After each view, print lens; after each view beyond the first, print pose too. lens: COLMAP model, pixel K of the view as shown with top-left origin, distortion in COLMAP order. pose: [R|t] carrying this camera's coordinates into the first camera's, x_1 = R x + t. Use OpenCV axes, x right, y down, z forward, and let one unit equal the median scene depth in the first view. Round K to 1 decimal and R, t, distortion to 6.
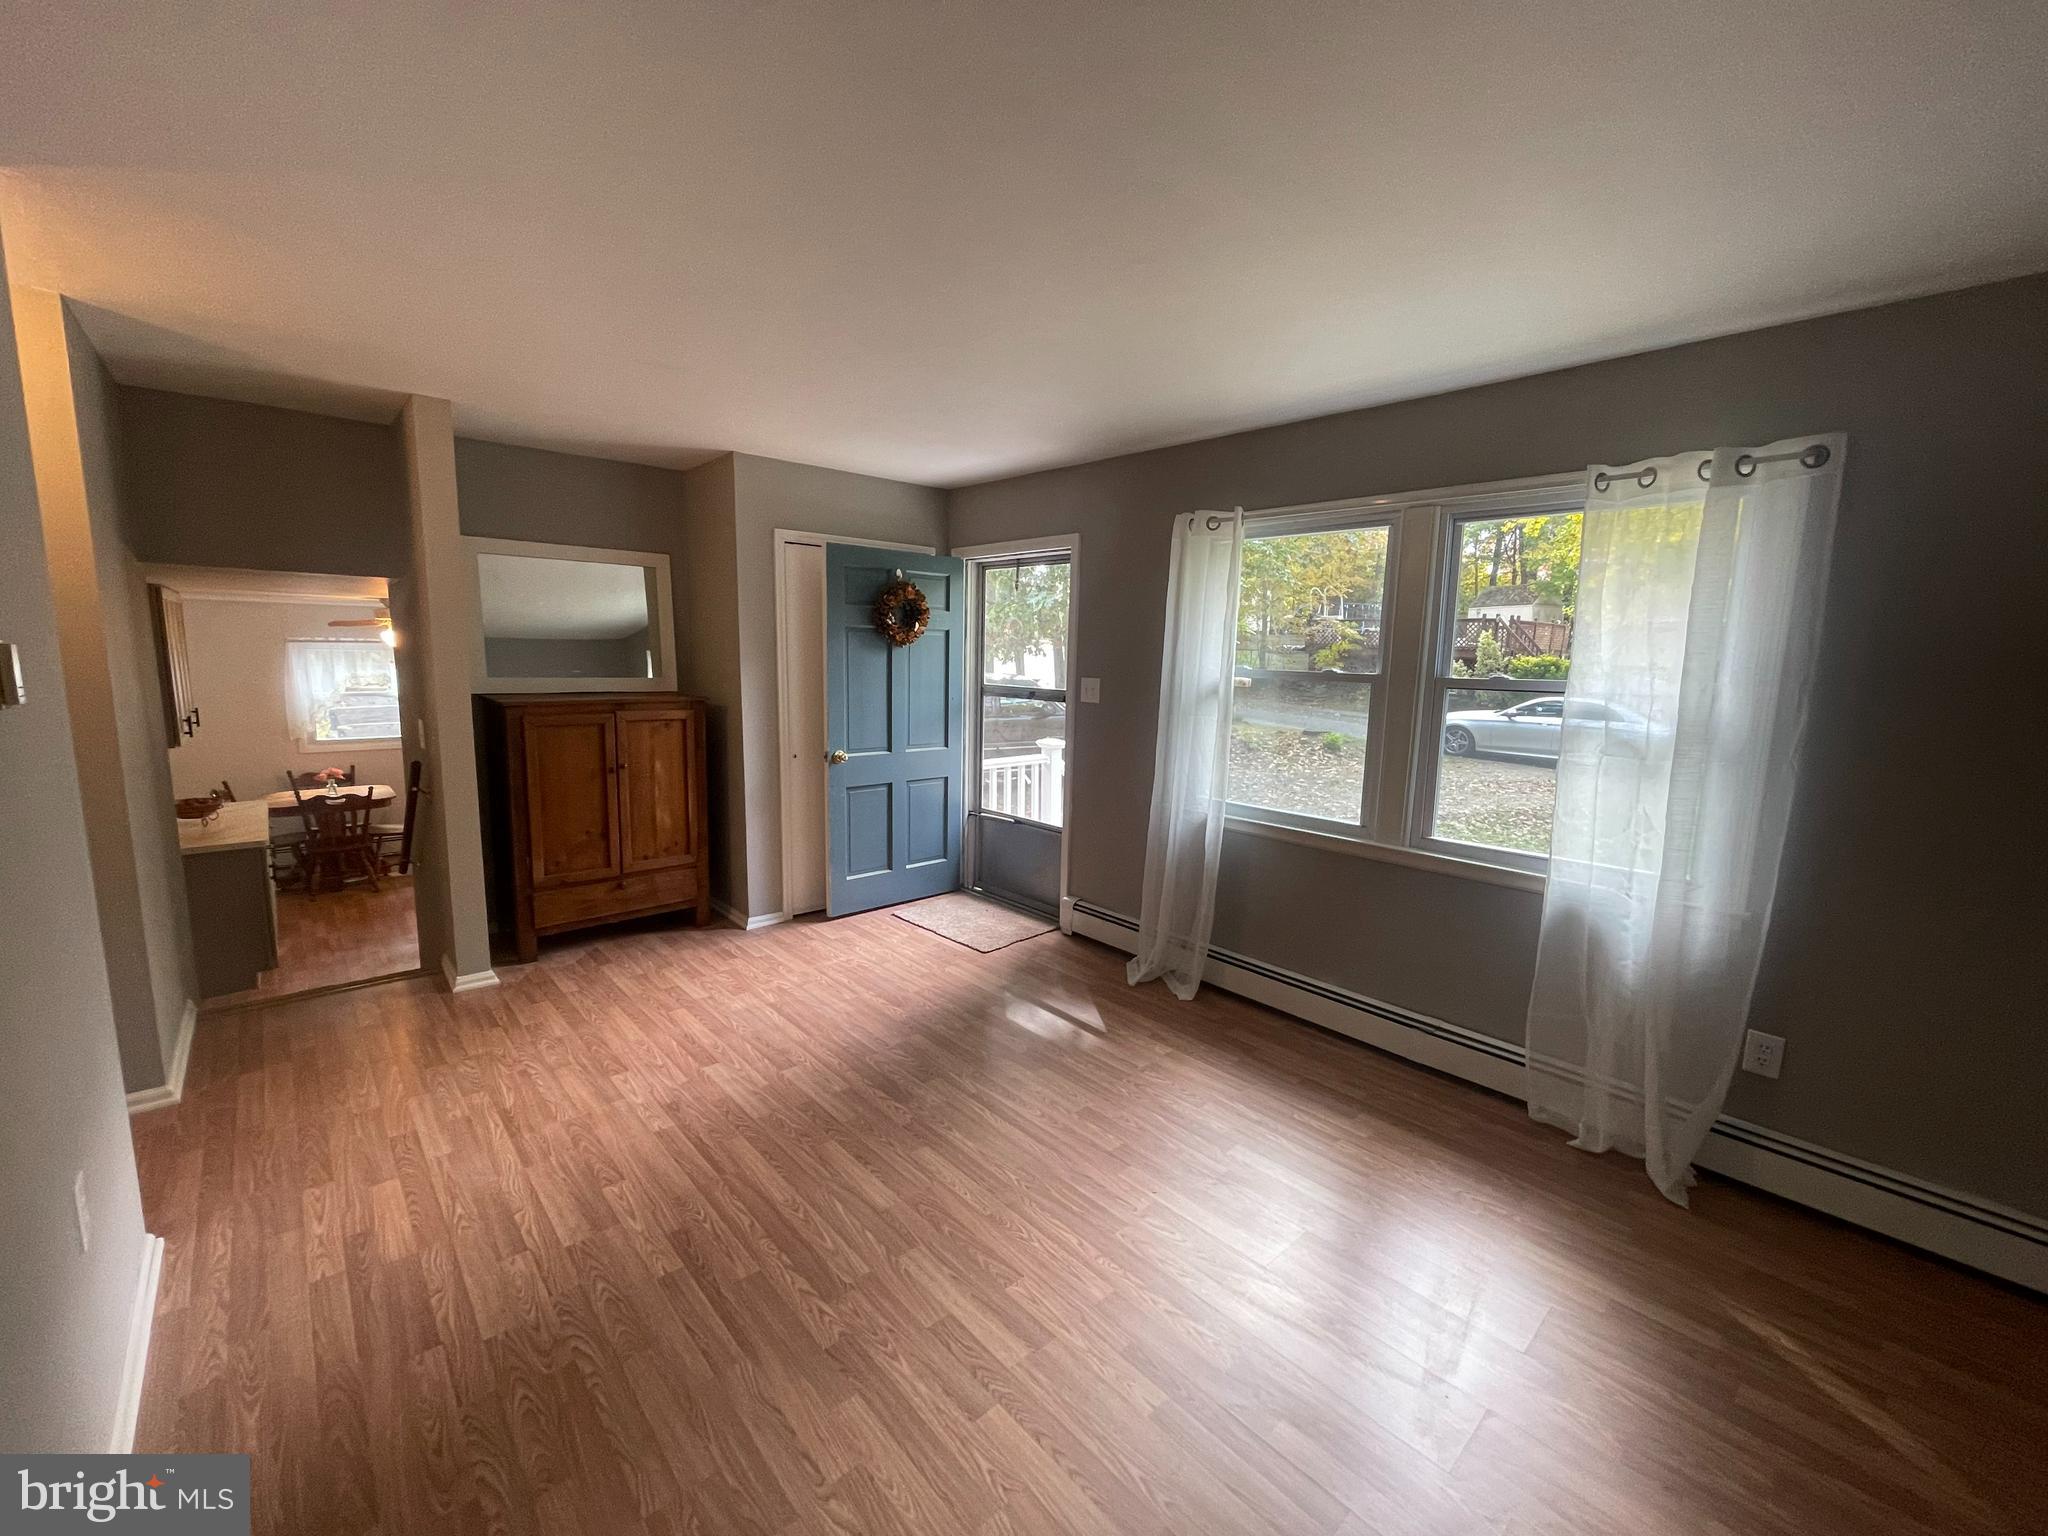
lens RADIAL K [[823.2, 0, 1017.2], [0, 823.2, 774.2], [0, 0, 1]] dist [-0.000179, -0.001519]
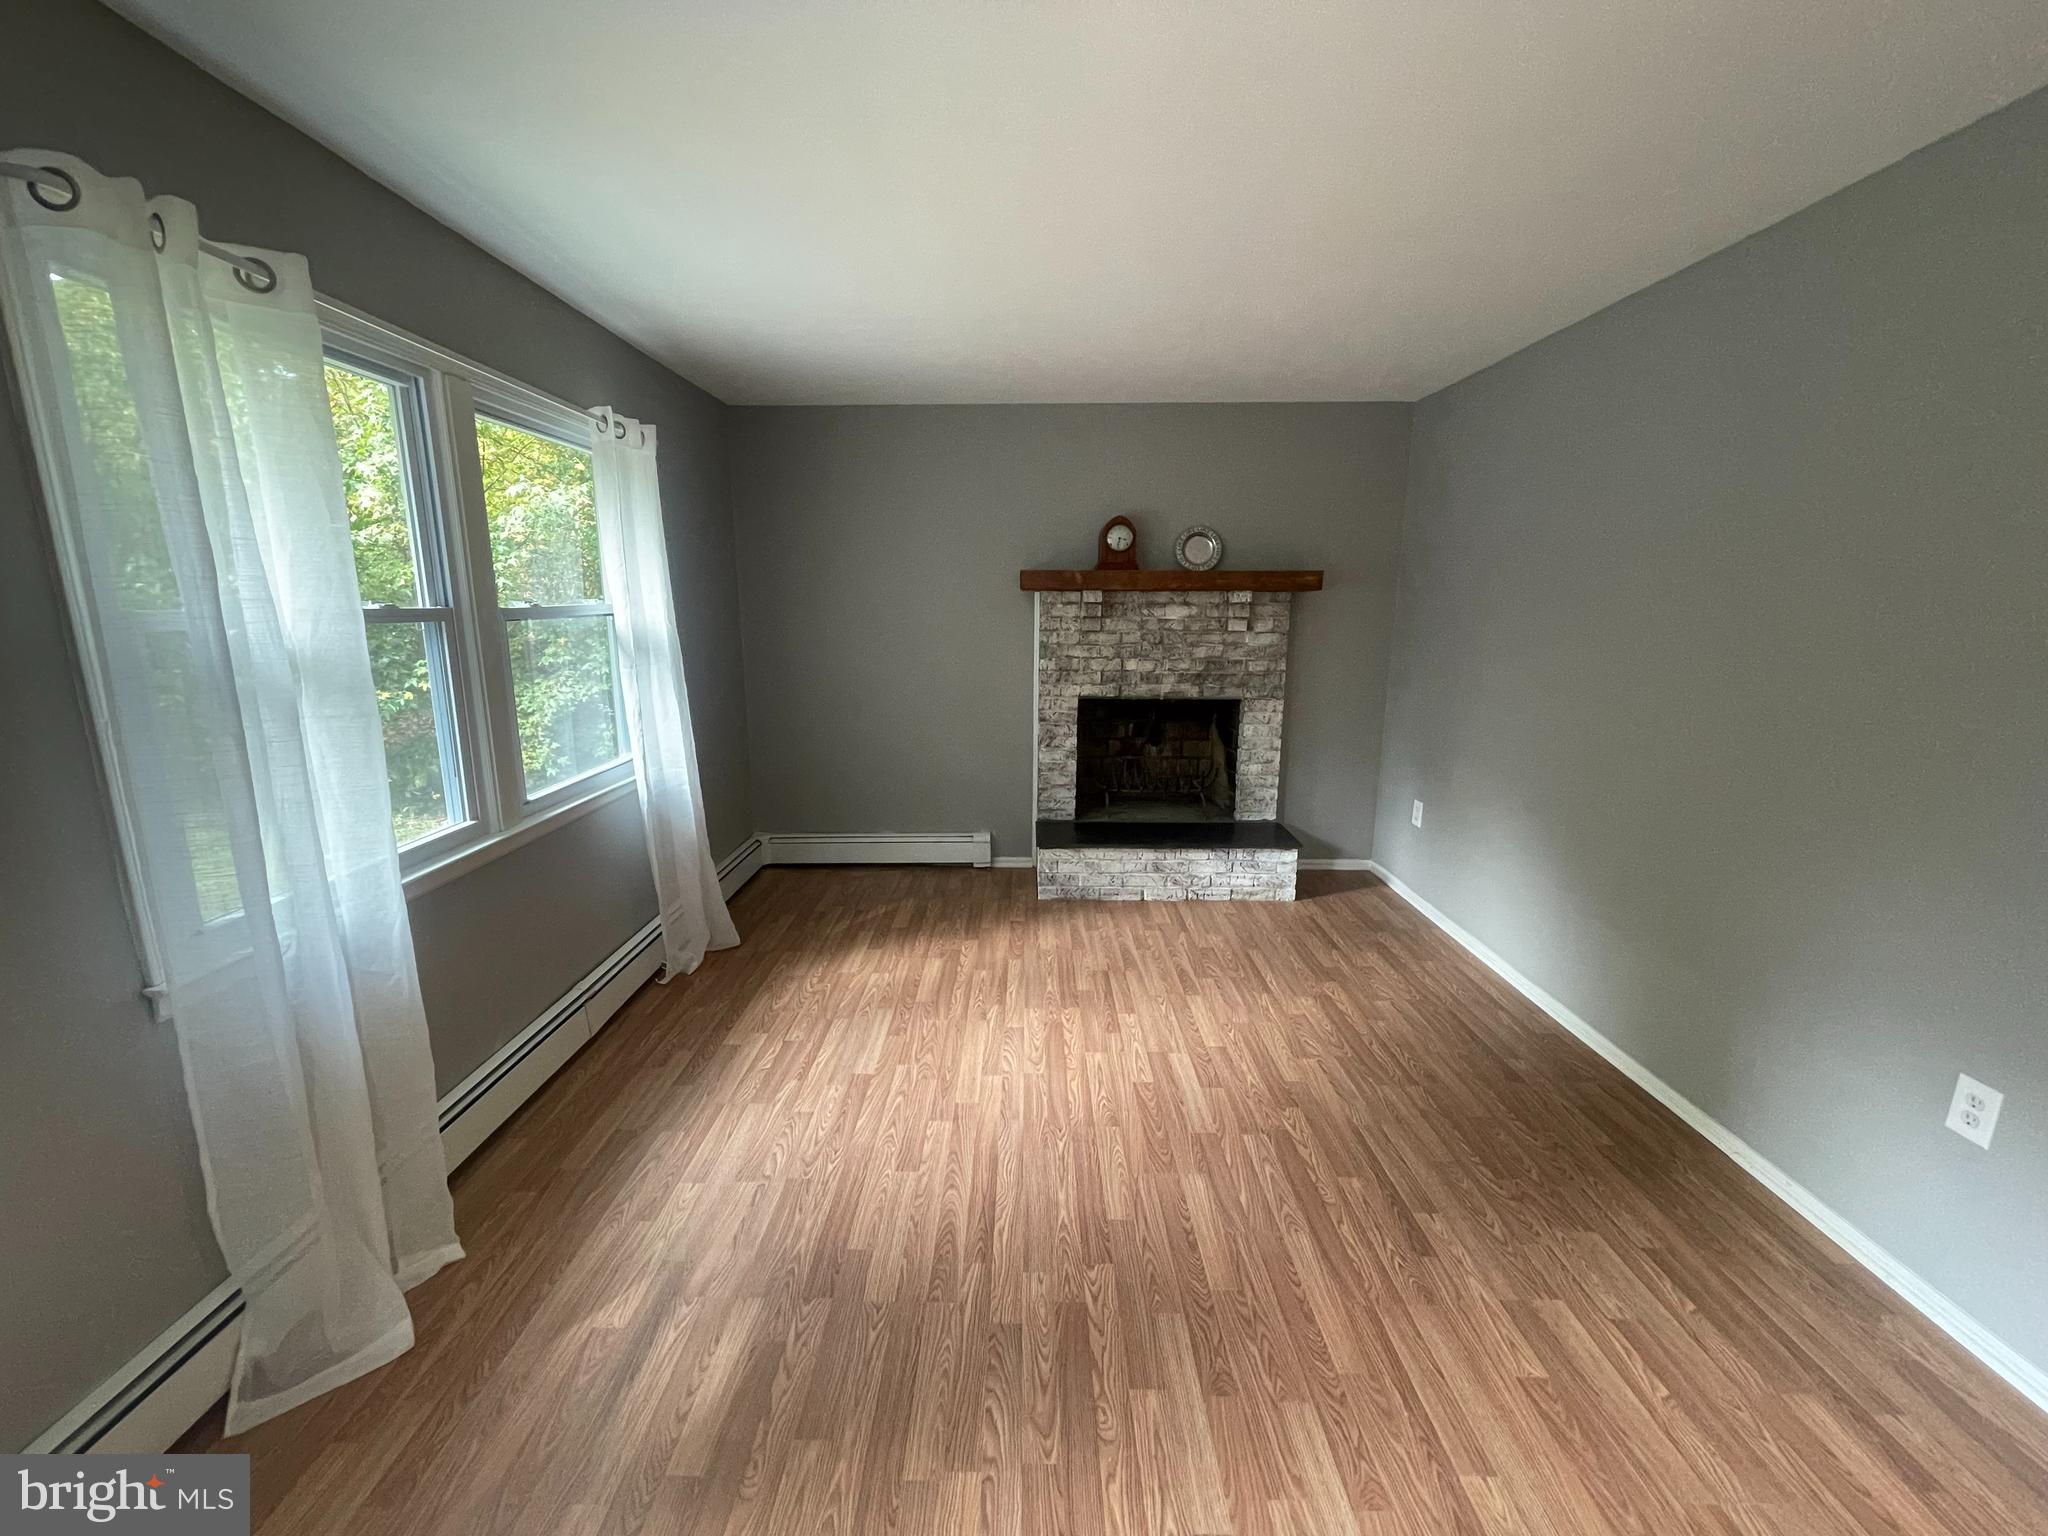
lens RADIAL K [[823.2, 0, 1013.7], [0, 823.2, 775.2], [0, 0, 1]] dist [-0.000179, -0.001519]
pose [[-0.727421, -0.165577, 0.665916, -0.567525], [0.084403, 0.941492, 0.326296, -0.245595], [-0.680981, 0.293560, -0.670885, 1.663223]]
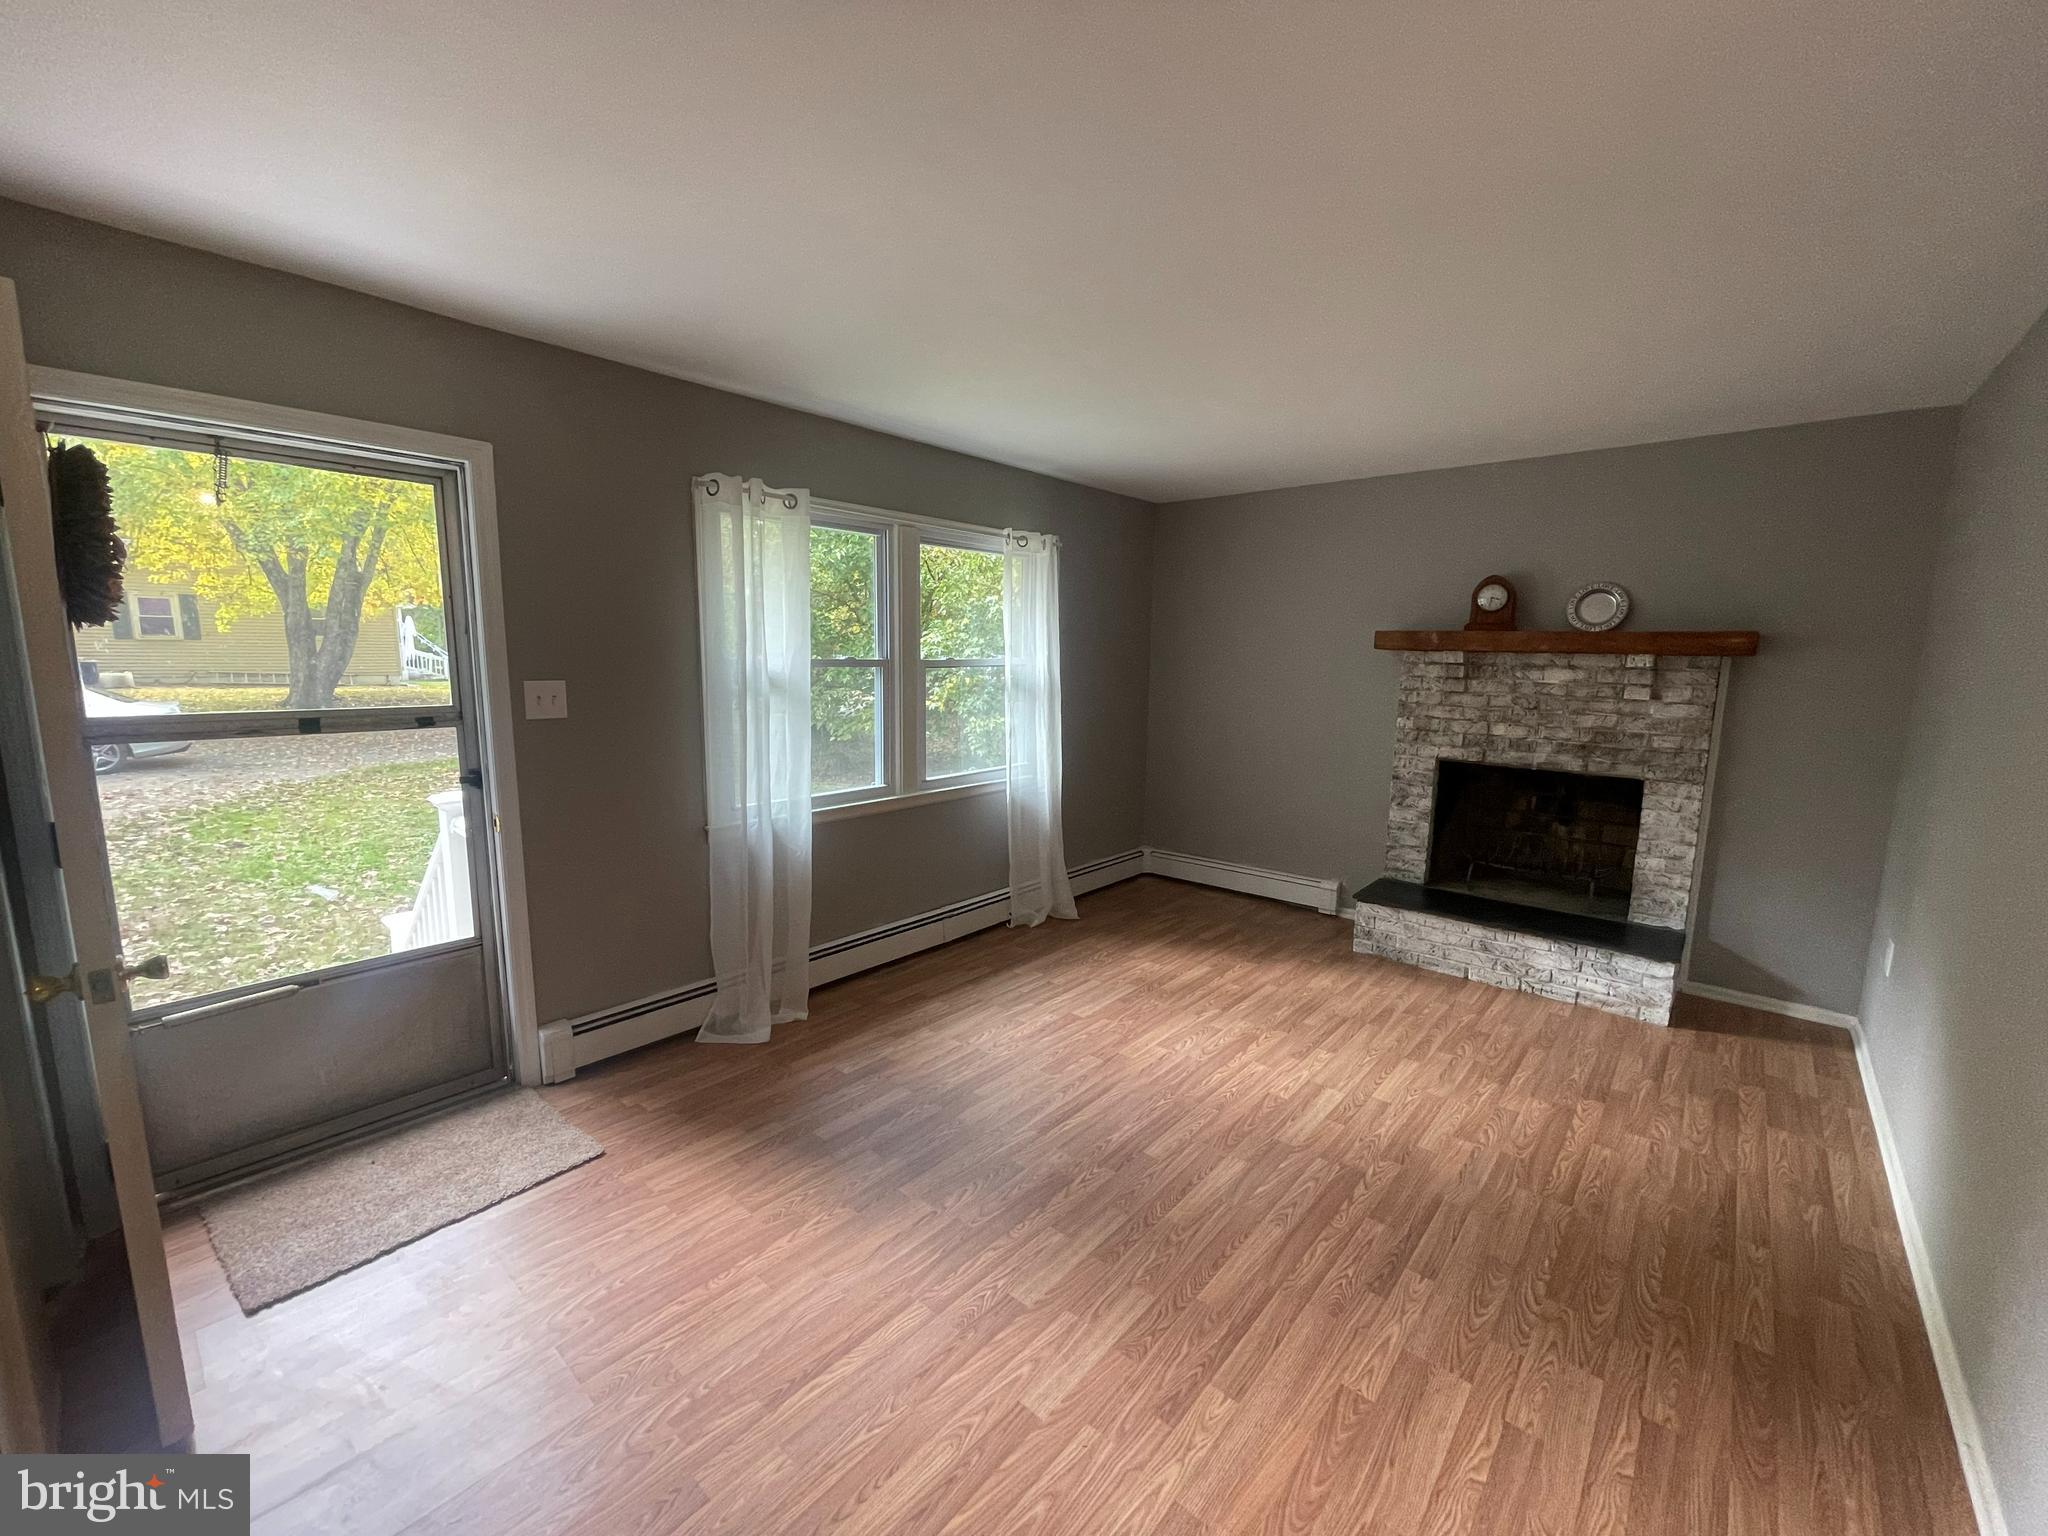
lens RADIAL K [[823.2, 0, 1015.2], [0, 823.2, 771.3], [0, 0, 1]] dist [-0.000179, -0.001519]
pose [[-0.110312, -0.170392, 0.979182, -1.114080], [0.131580, 0.974019, 0.184317, -0.221729], [-0.985149, 0.149173, -0.085026, 1.322002]]
